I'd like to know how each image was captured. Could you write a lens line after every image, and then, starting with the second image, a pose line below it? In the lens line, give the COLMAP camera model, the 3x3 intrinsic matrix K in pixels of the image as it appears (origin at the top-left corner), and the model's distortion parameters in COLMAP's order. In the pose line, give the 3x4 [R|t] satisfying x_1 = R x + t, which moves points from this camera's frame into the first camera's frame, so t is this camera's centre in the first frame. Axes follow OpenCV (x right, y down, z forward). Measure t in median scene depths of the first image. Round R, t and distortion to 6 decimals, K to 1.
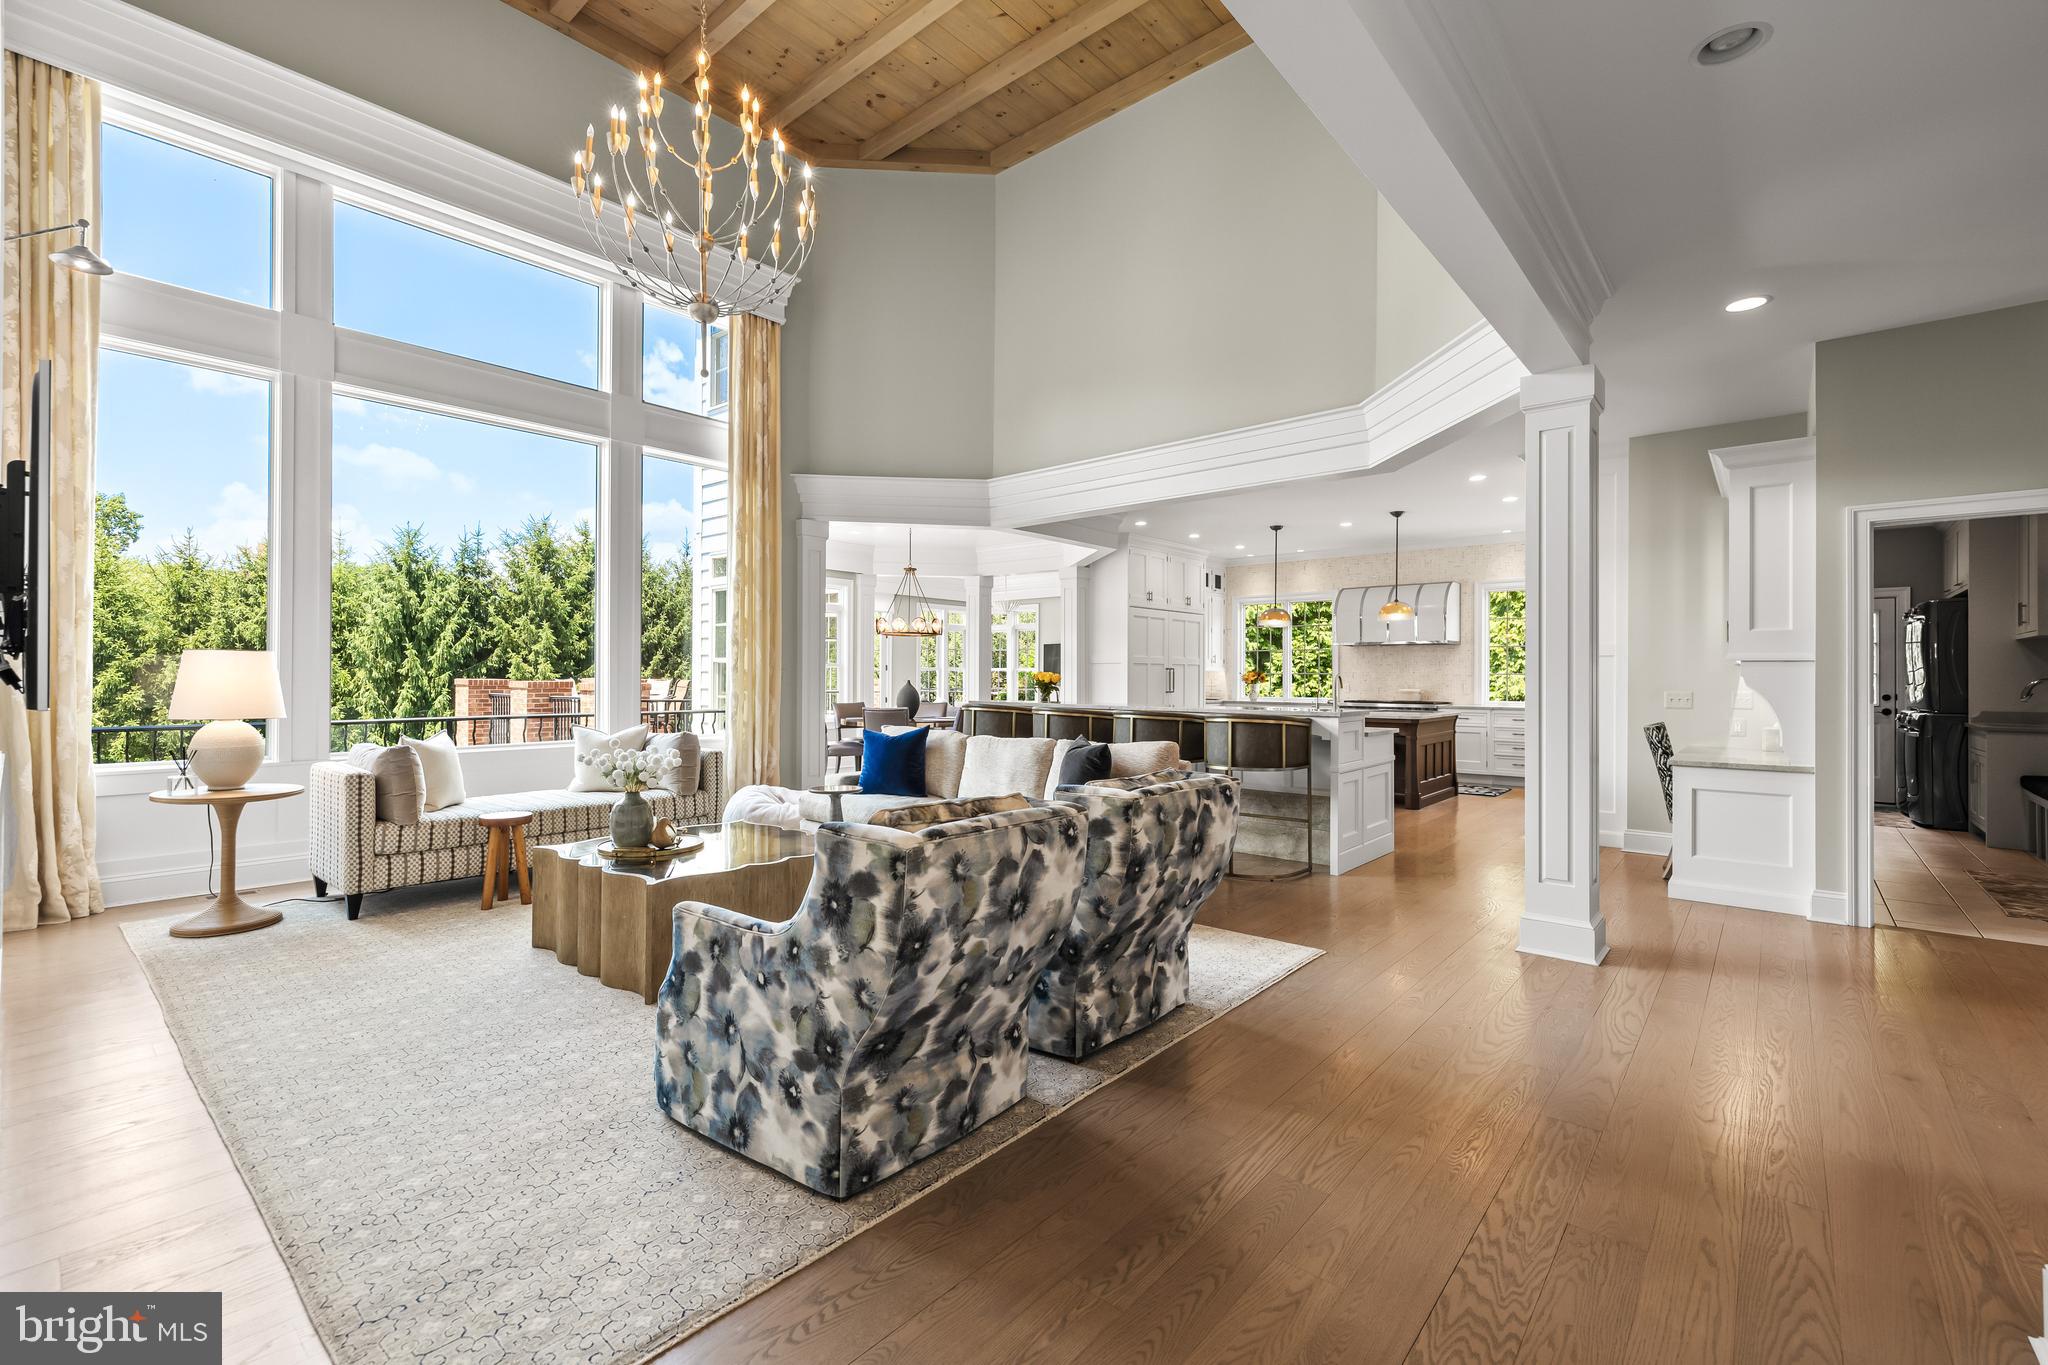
lens RADIAL K [[878.5, 0, 1033.1], [0, 878.5, 676.1], [0, 0, 1]] dist [0.001713, 0.000675]
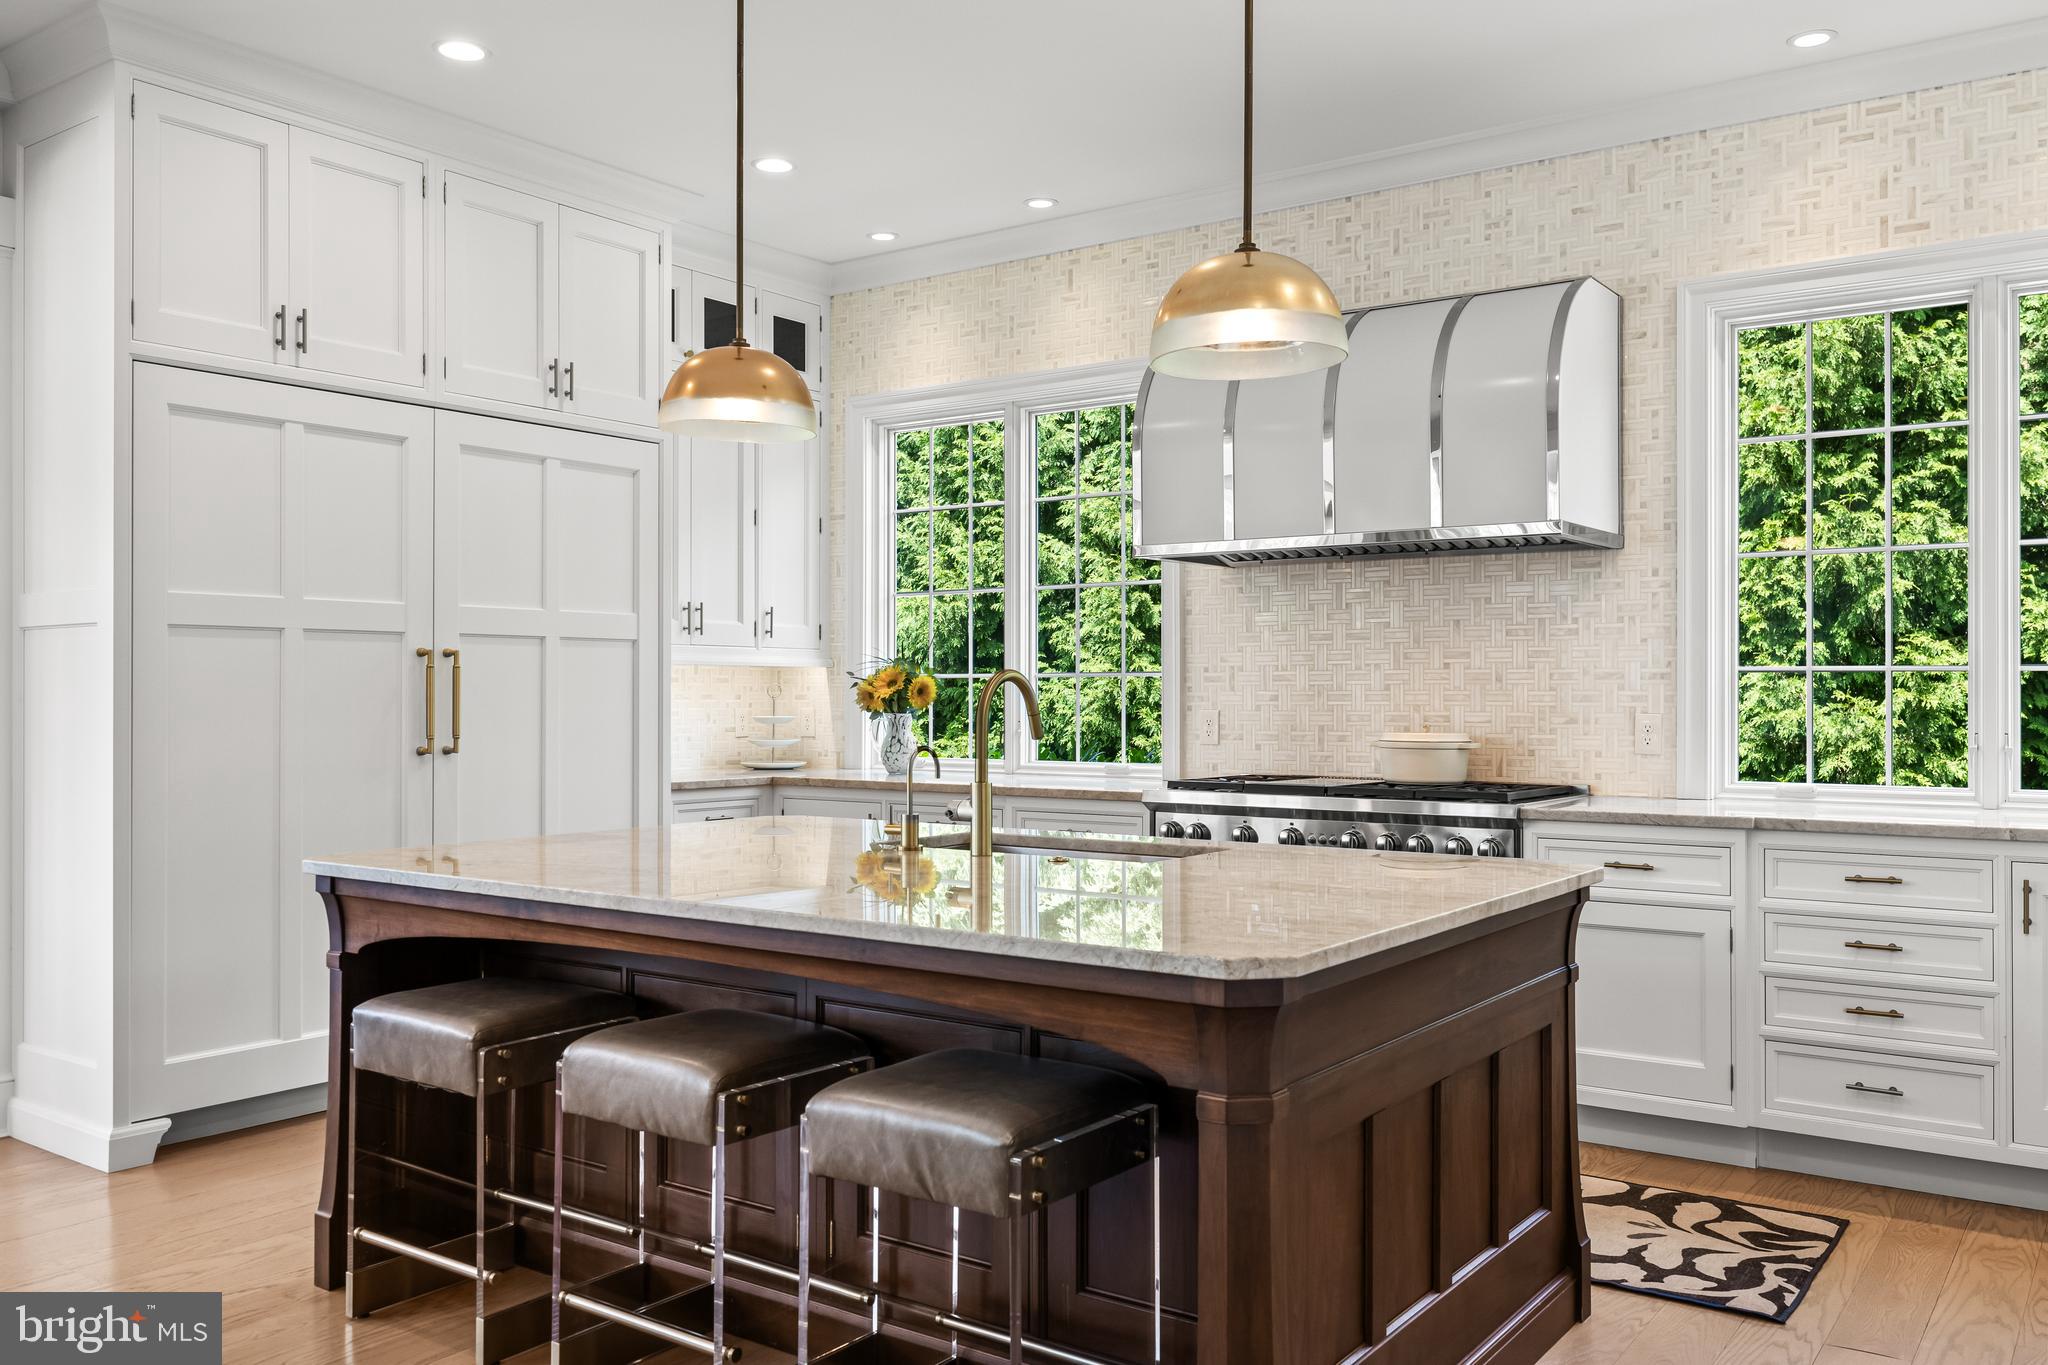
lens RADIAL K [[1622.0, 0, 1002.4], [0, 1622.0, 693.1], [0, 0, 1]] dist [-0.009853, 0.009687]
pose [[0.997748, -0.001774, 0.067053, 0.319617], [0.001599, 0.999995, 0.002664, 0.002917], [-0.067058, -0.002551, 0.997746, 0.632928]]
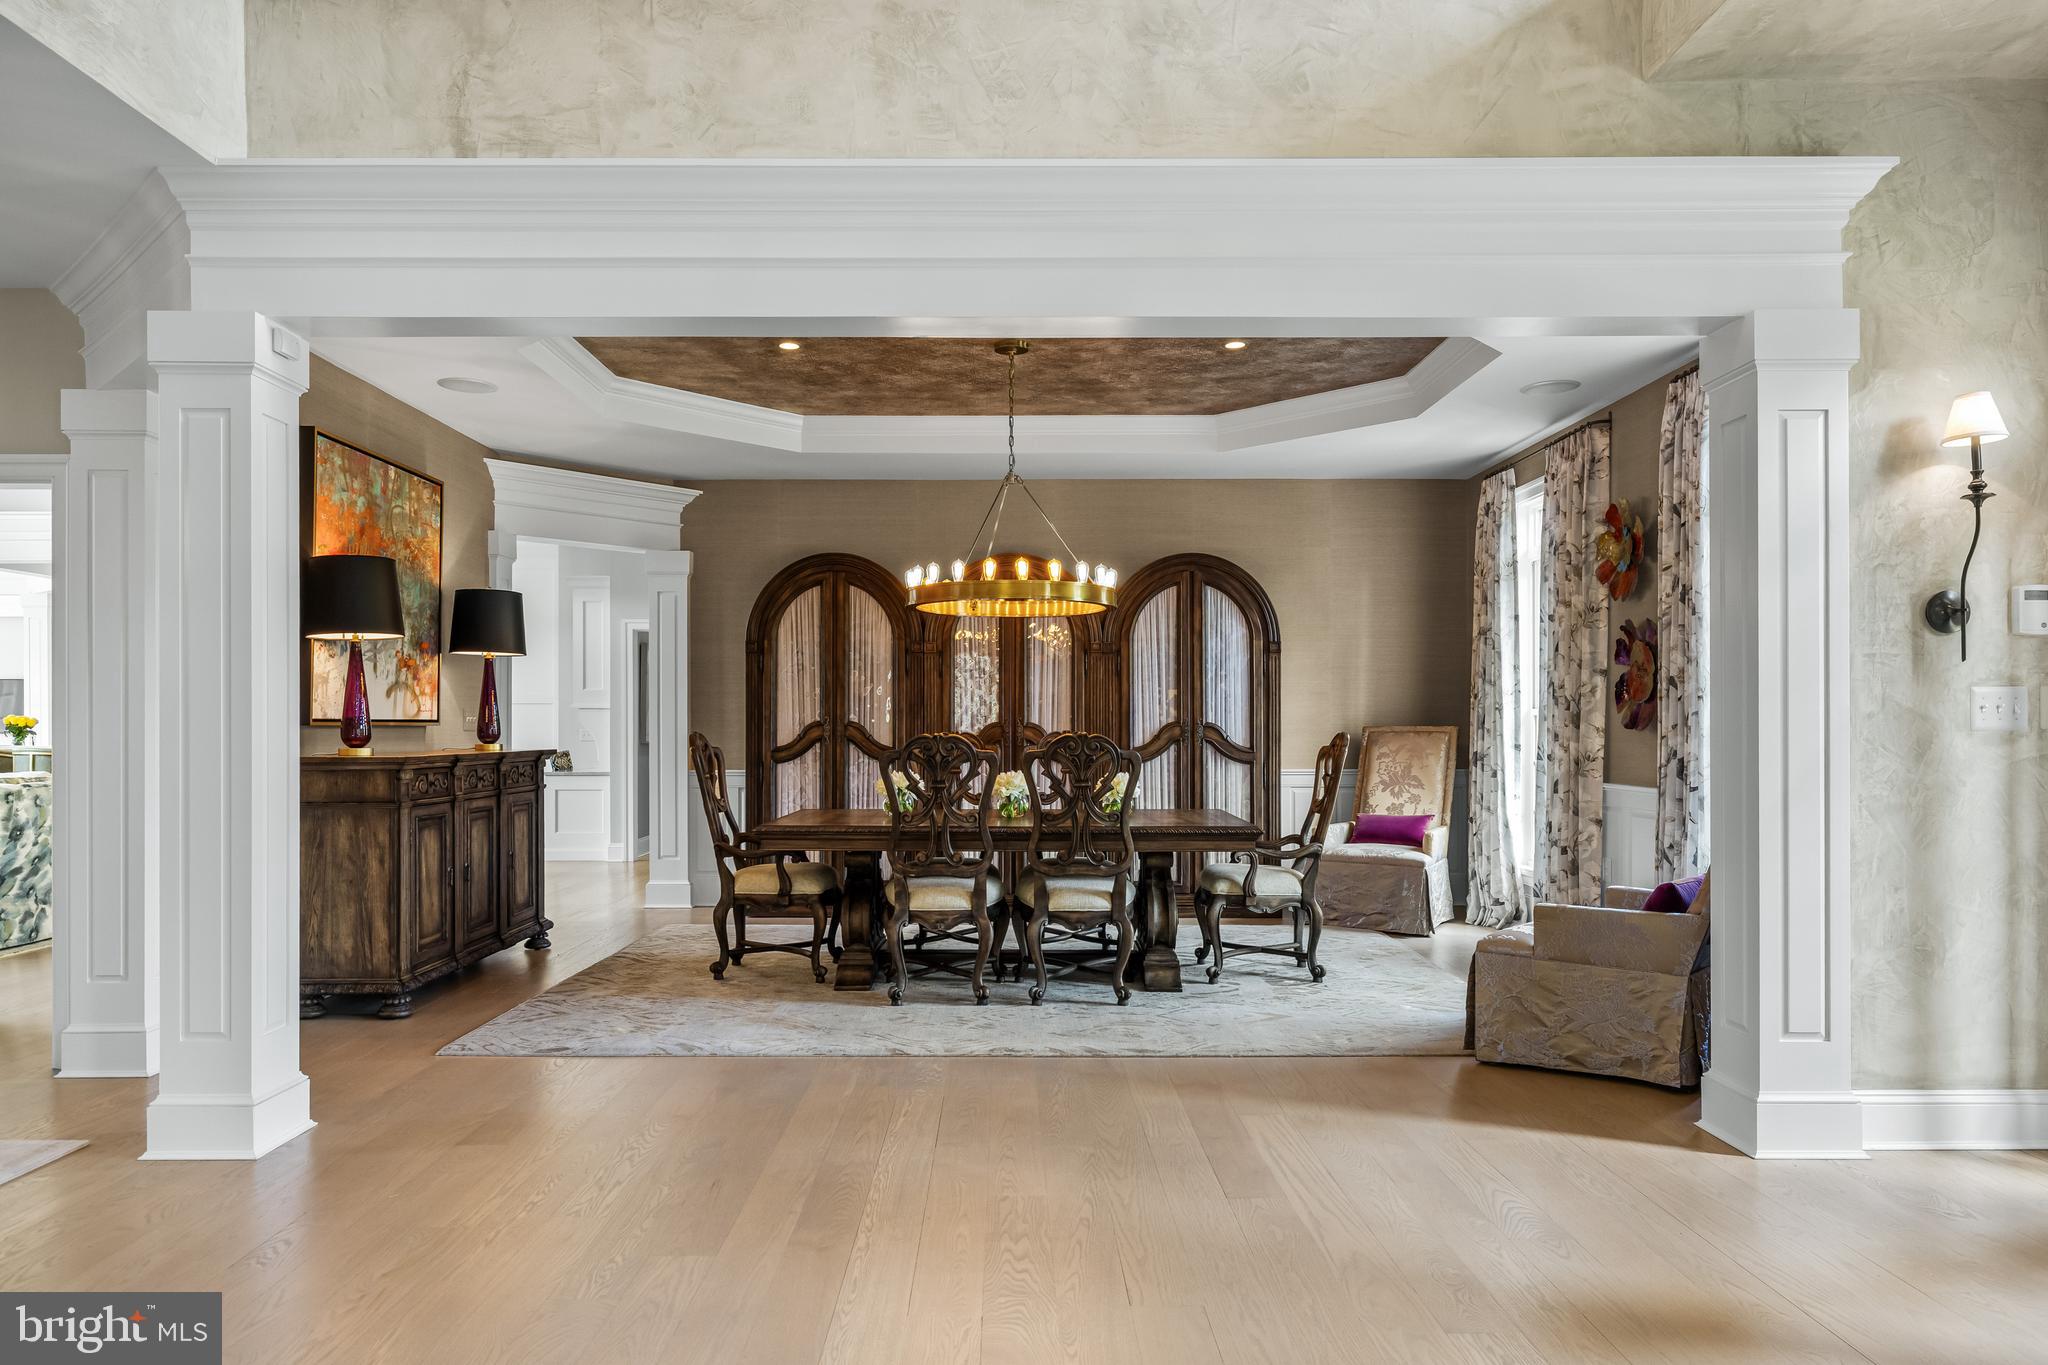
lens RADIAL K [[1310.0, 0, 1008.7], [0, 1310.0, 730.5], [0, 0, 1]] dist [-0.001519, 0.001456]
pose [[0.757910, -0.006419, 0.652327, -0.080653], [0.003040, 0.999975, 0.006308, 0.005105], [-0.652352, -0.002797, 0.757911, -0.660176]]
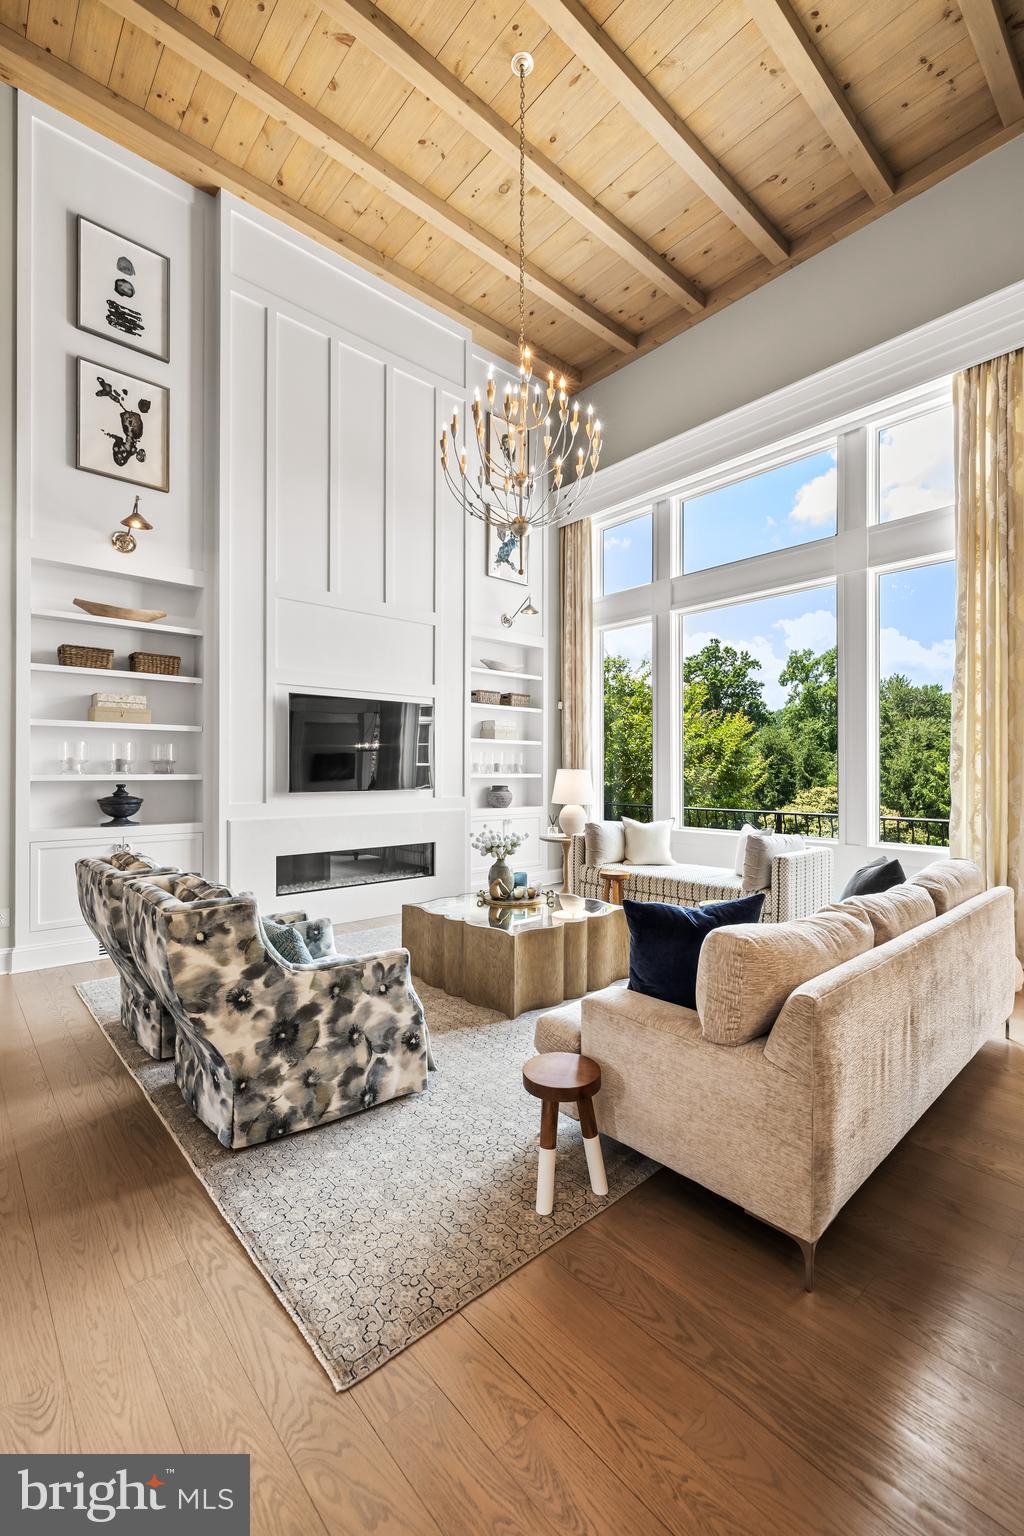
lens RADIAL K [[648.1, 0, 510.2], [0, 648.1, 768.1], [0, 0, 1]] dist [-0.000646, 0.001524]
pose [[-0.134319, -0.010059, -0.990887, 0.263360], [-0.002013, 0.999949, -0.009878, -0.006725], [0.990936, 0.000667, -0.134332, 0.453154]]
